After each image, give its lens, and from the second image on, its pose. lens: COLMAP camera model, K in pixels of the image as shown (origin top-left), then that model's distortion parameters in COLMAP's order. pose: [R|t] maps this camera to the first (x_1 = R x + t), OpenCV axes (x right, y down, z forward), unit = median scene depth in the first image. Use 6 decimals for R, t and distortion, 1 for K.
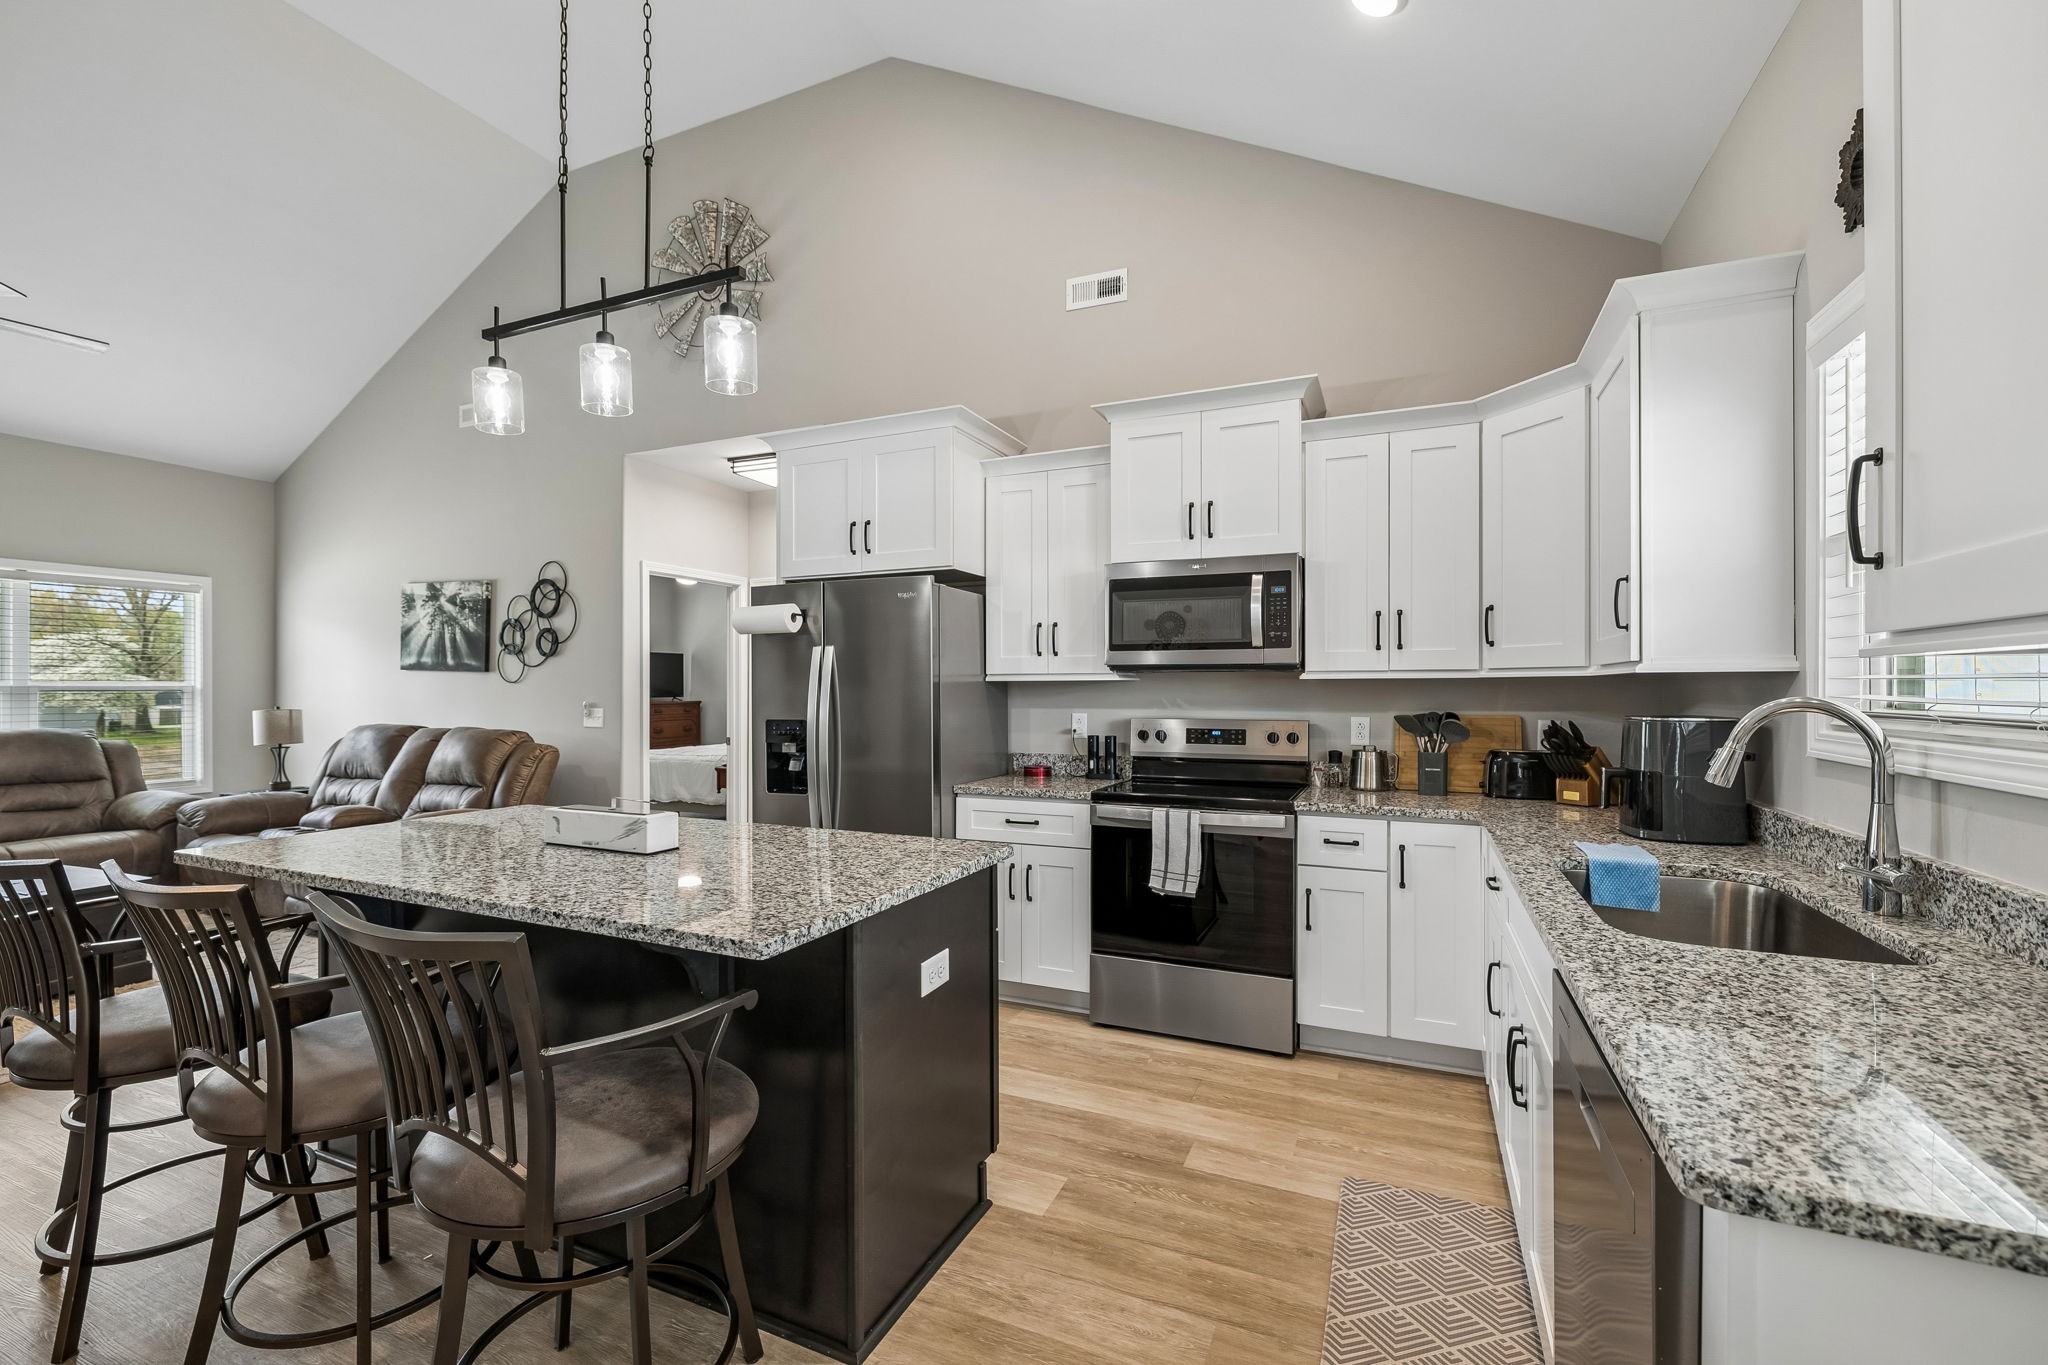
lens RADIAL K [[876.8, 0, 1040.0], [0, 876.8, 694.7], [0, 0, 1]] dist [0.001810, -0.001482]
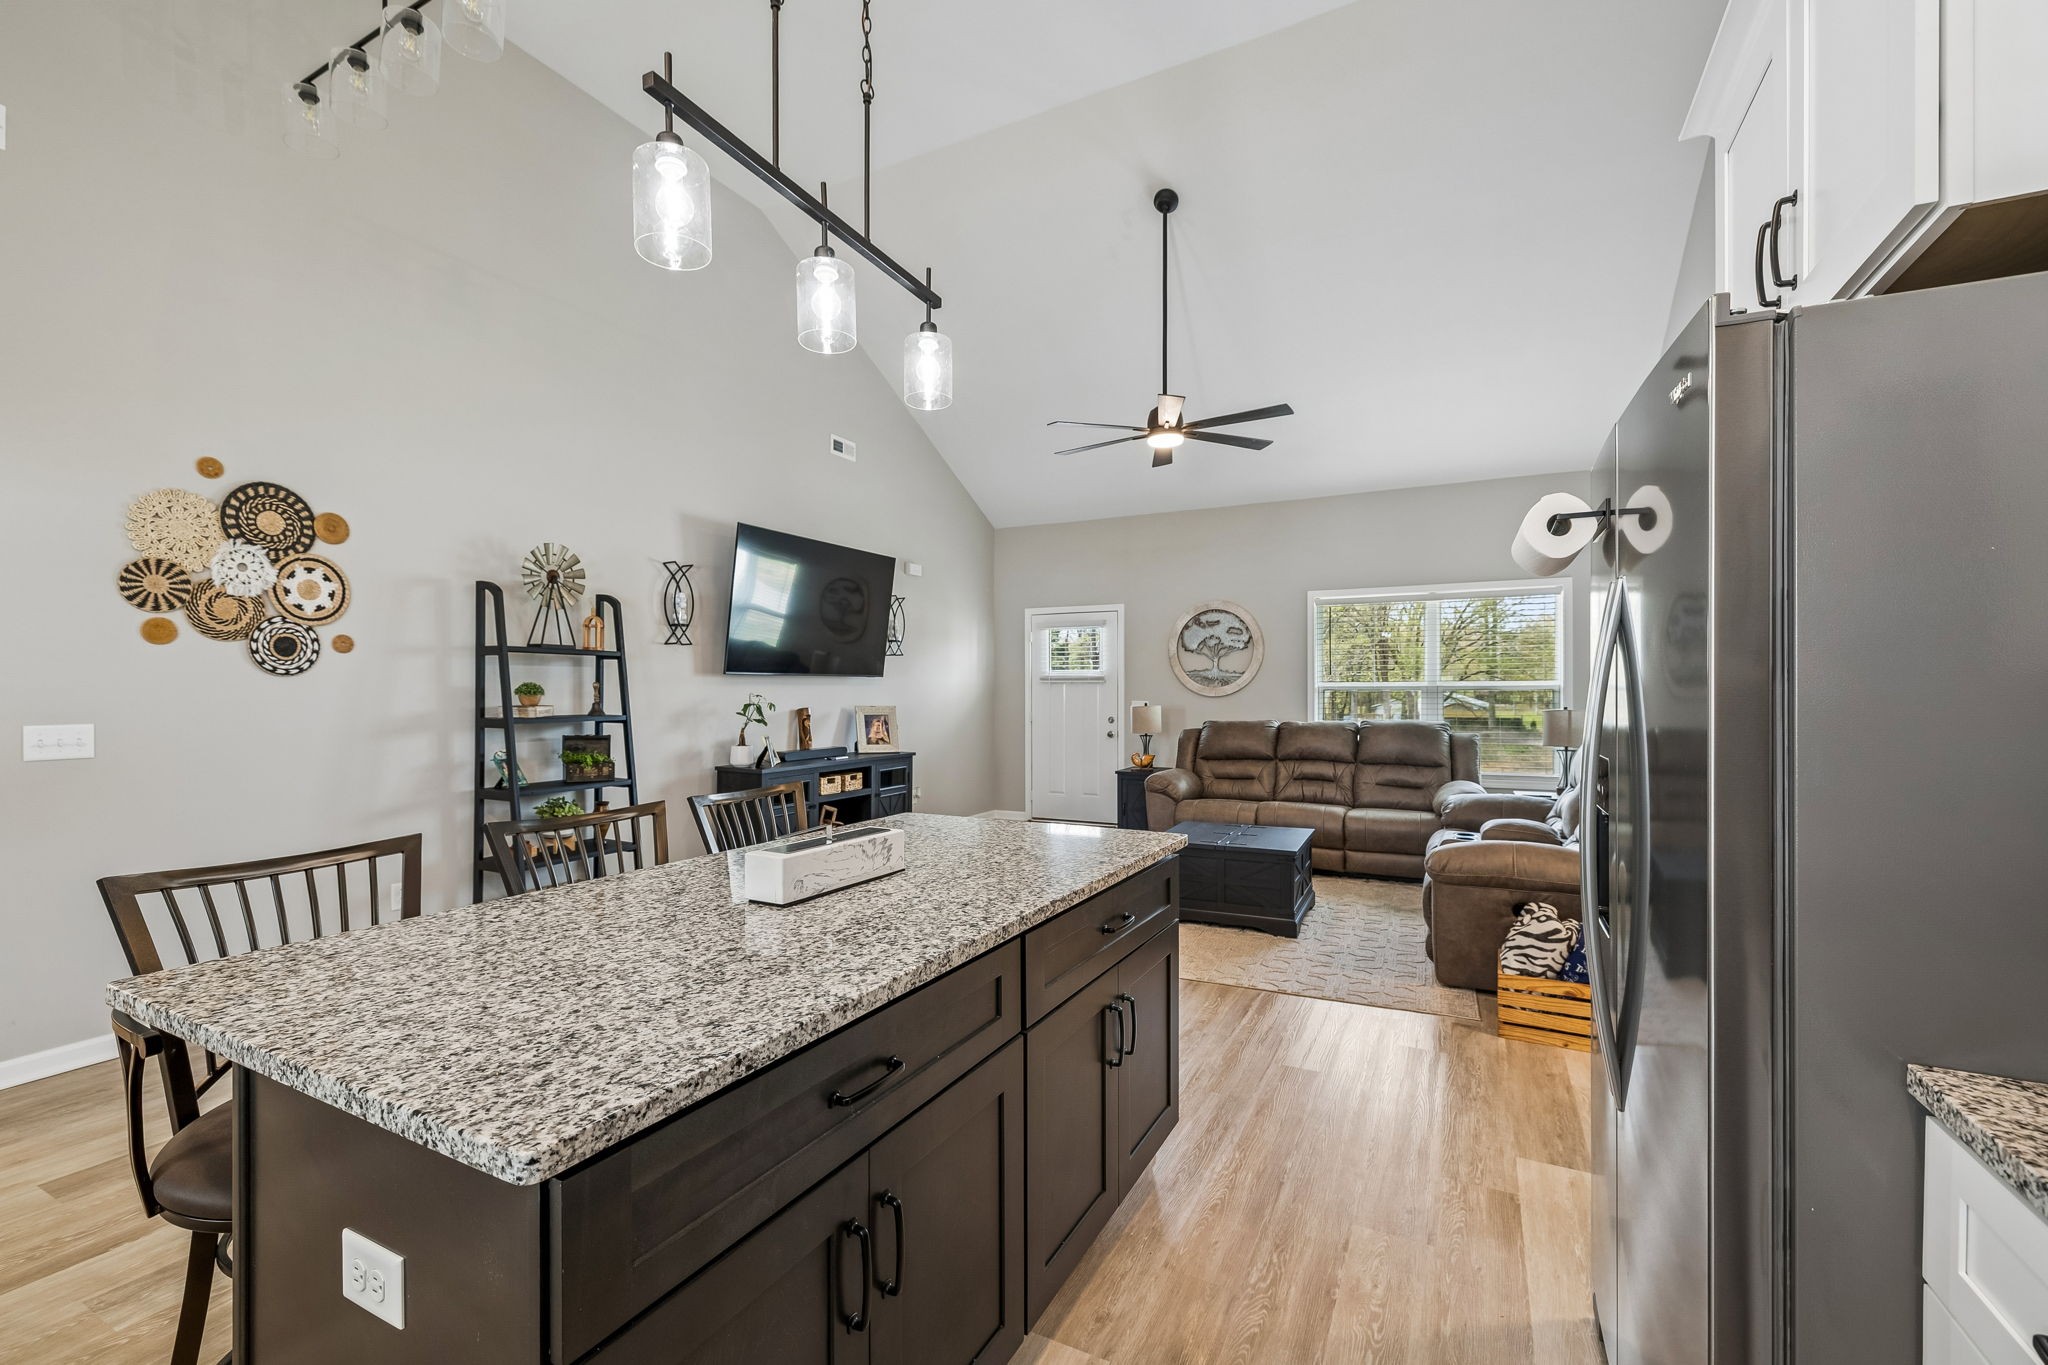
lens RADIAL K [[876.8, 0, 1009.5], [0, 876.8, 682.1], [0, 0, 1]] dist [0.001810, -0.001482]
pose [[-0.066936, -0.009827, -0.997709, 0.111463], [-0.002437, 0.999950, -0.009685, -0.001912], [0.997754, 0.001783, -0.066956, 0.482122]]
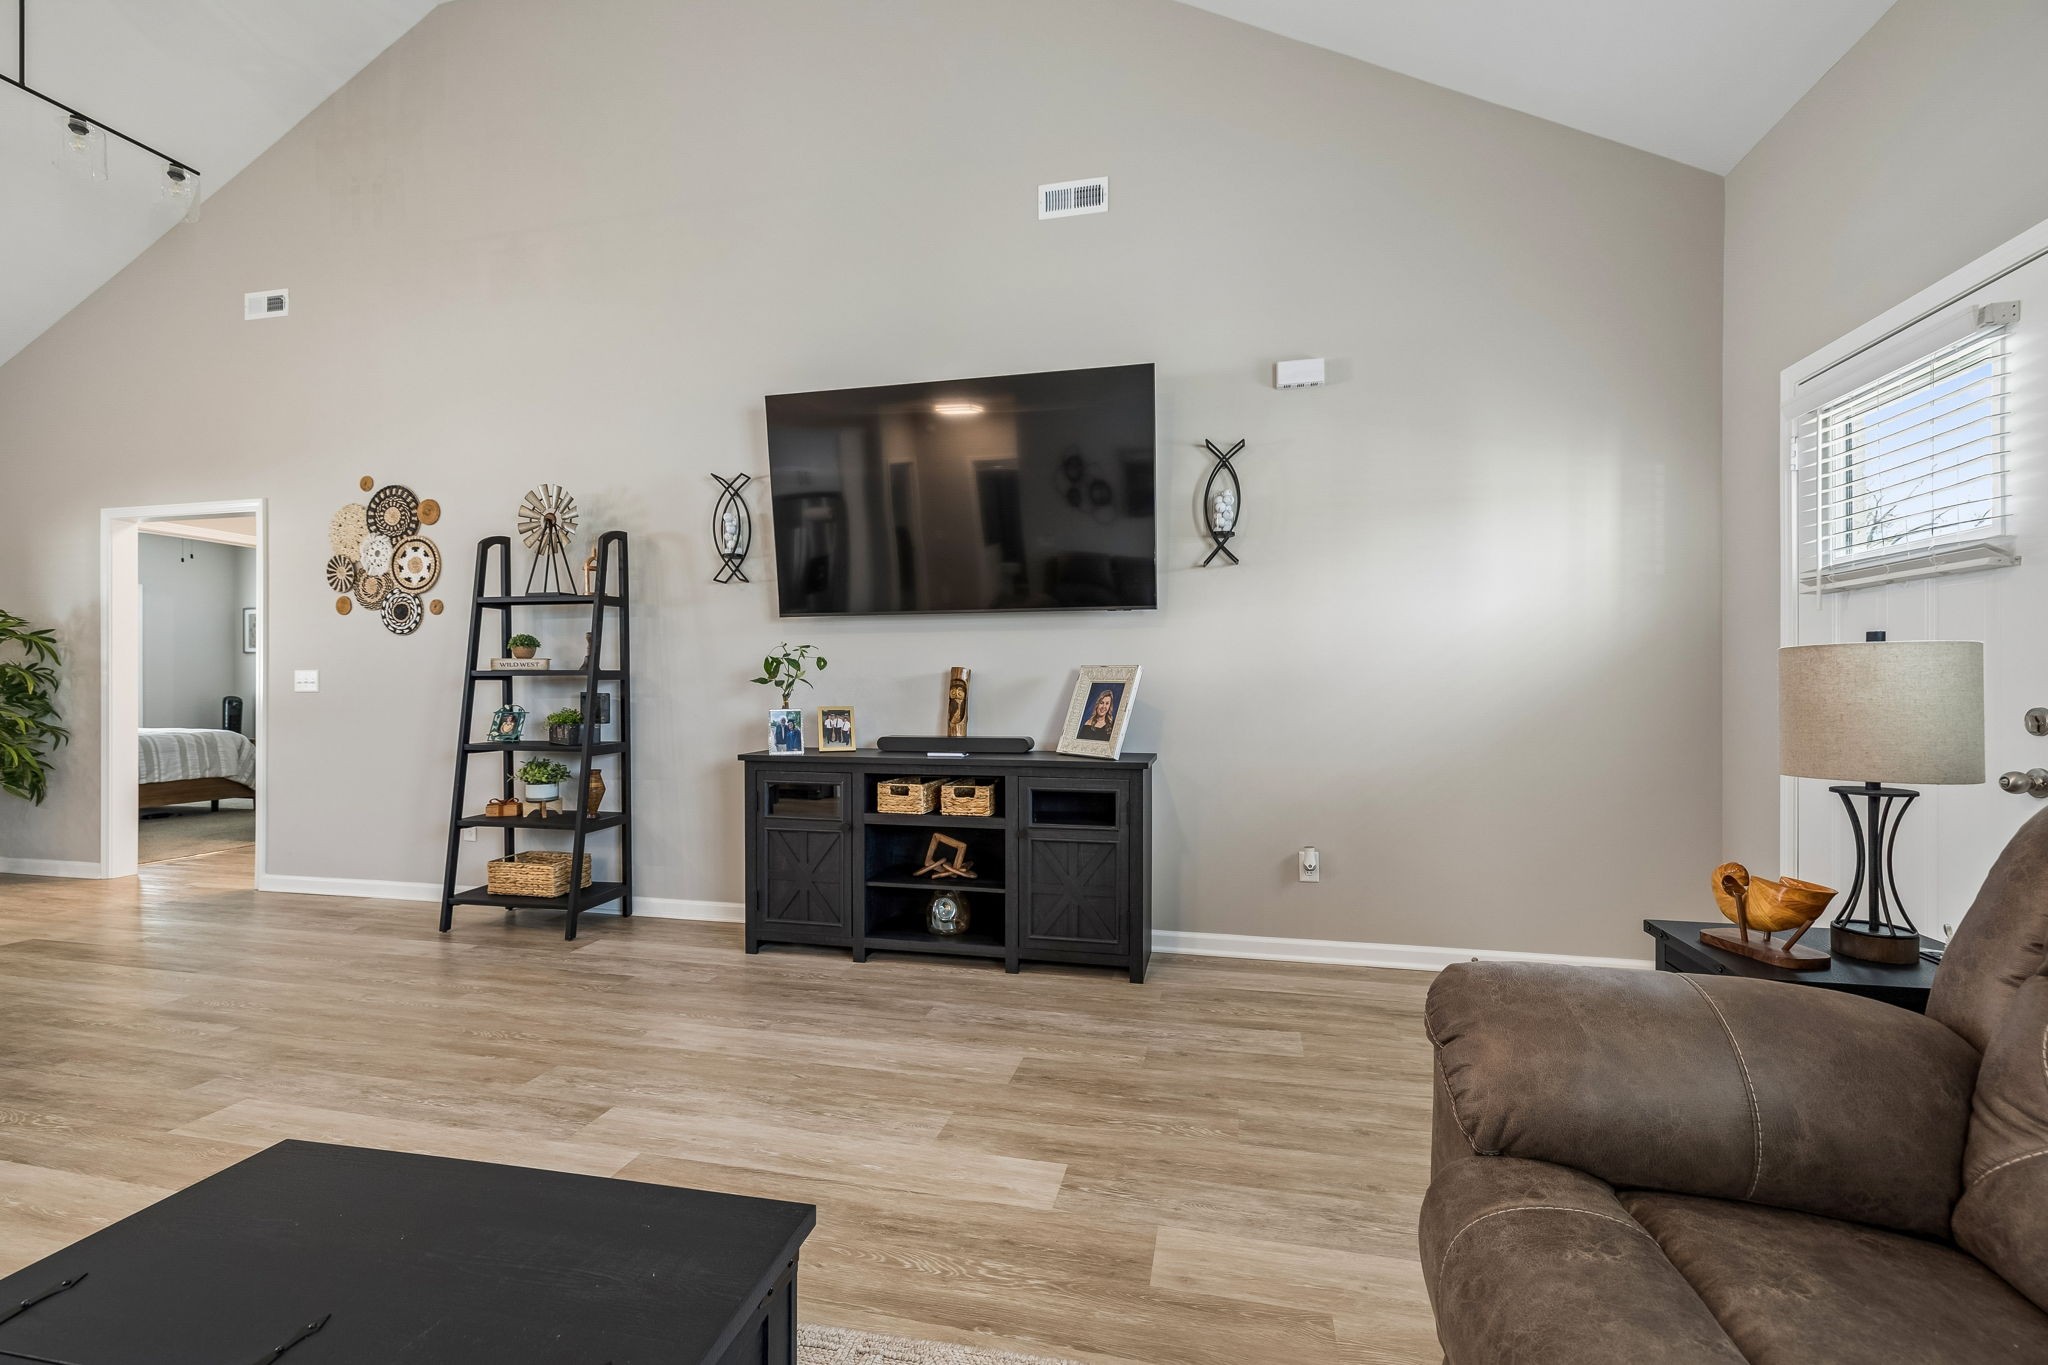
lens RADIAL K [[876.8, 0, 1027.4], [0, 876.8, 683.1], [0, 0, 1]] dist [0.001810, -0.001482]
pose [[-0.982504, -0.001433, -0.186238, -0.865739], [-0.001314, 0.999999, -0.000760, 0.031490], [0.186239, -0.000502, -0.982504, 0.802761]]
